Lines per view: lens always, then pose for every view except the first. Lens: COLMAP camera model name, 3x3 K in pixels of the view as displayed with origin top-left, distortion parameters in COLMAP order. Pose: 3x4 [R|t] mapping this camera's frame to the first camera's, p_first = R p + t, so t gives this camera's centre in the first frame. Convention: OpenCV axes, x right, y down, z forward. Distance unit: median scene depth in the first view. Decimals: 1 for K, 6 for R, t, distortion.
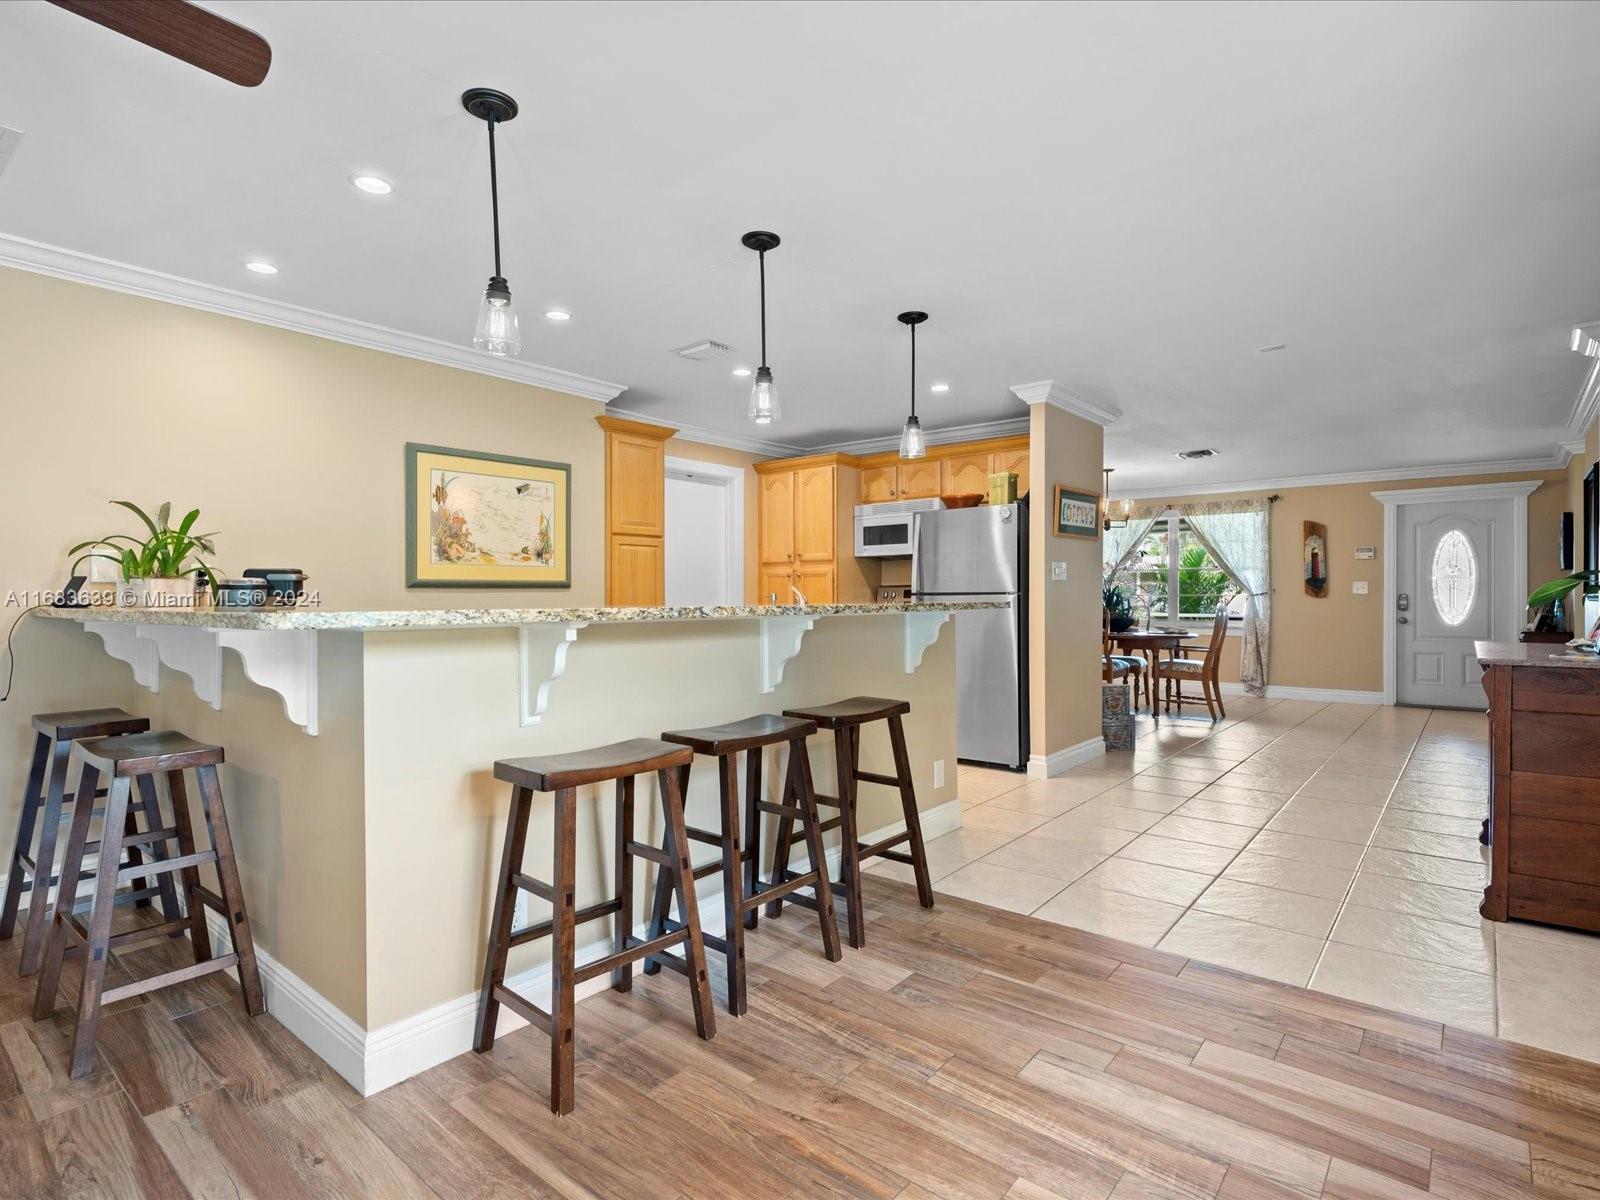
lens RADIAL K [[826.6, 0, 794.2], [0, 826.6, 593.7], [0, 0, 1]] dist [-0.001581, 0.000055]
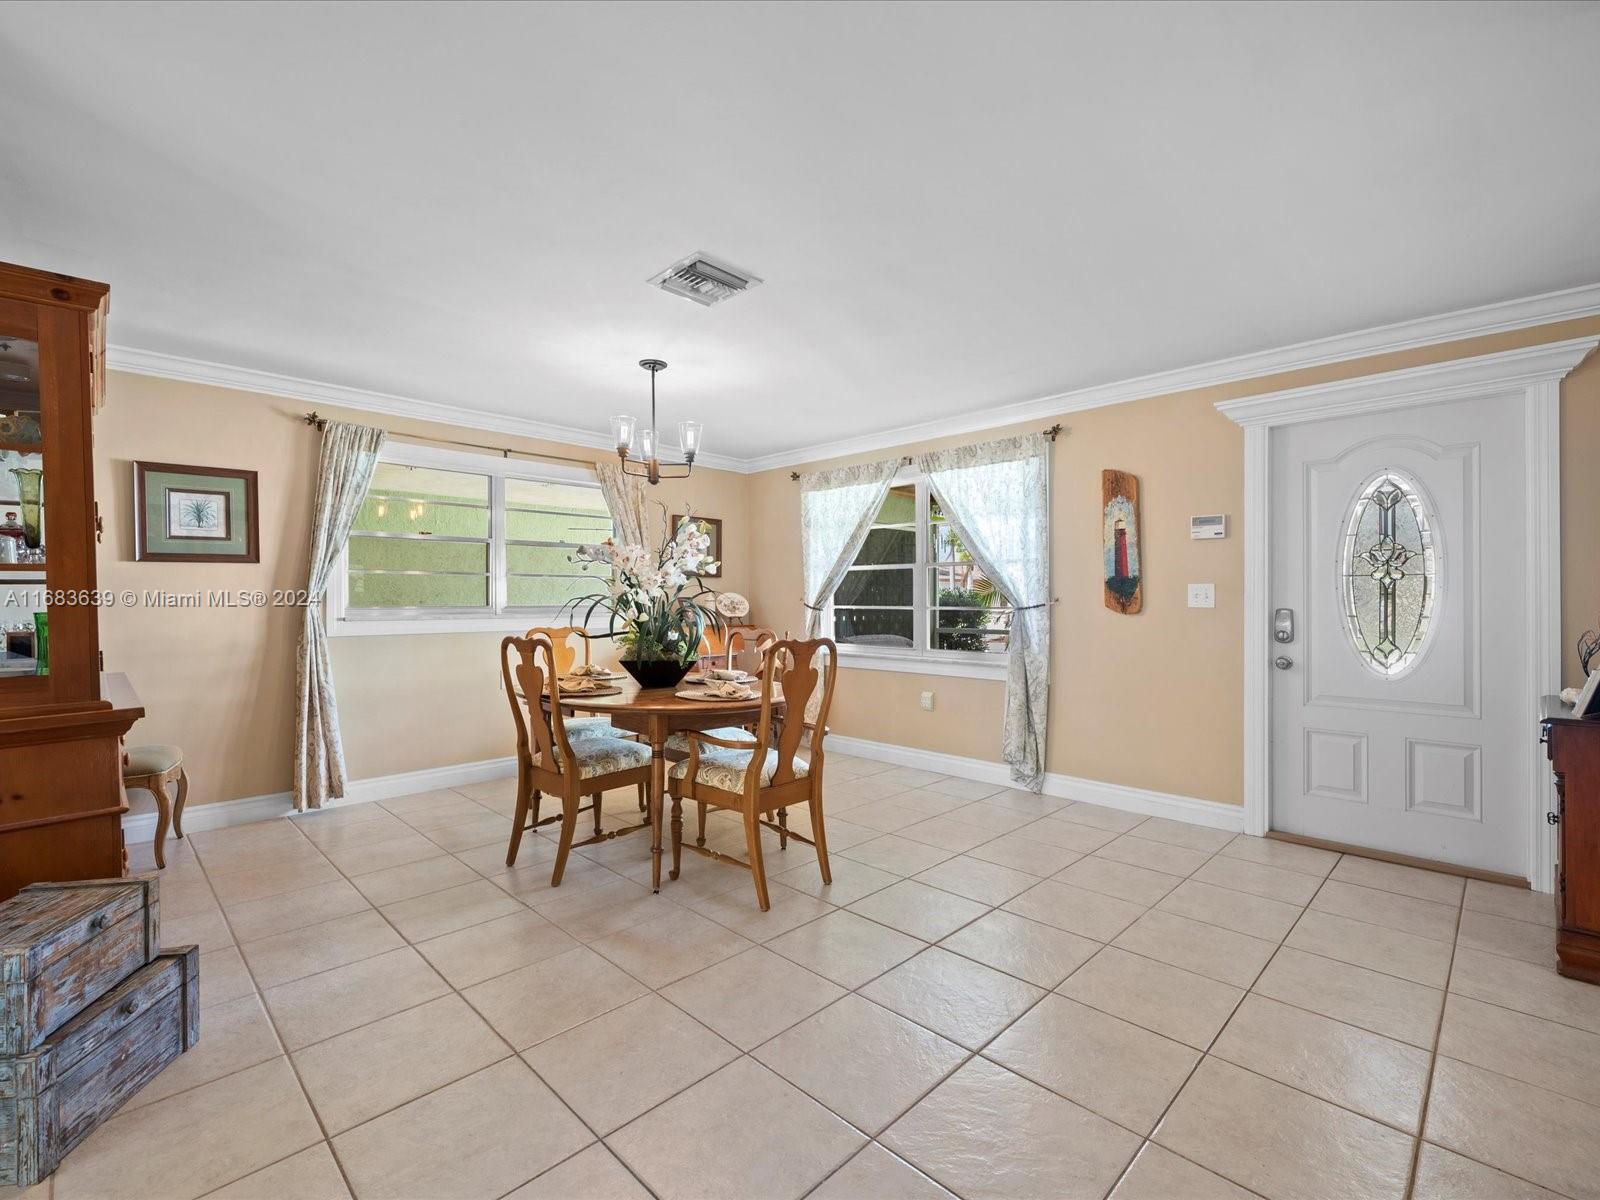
lens RADIAL K [[723.9, 0, 792.0], [0, 723.9, 600.0], [0, 0, 1]] dist [0.000367, -0.000456]
pose [[0.996151, -0.003636, -0.087573, 0.474816], [0.003655, 0.999993, 0.000055, -0.005427], [0.087572, -0.000374, 0.996158, 0.536103]]
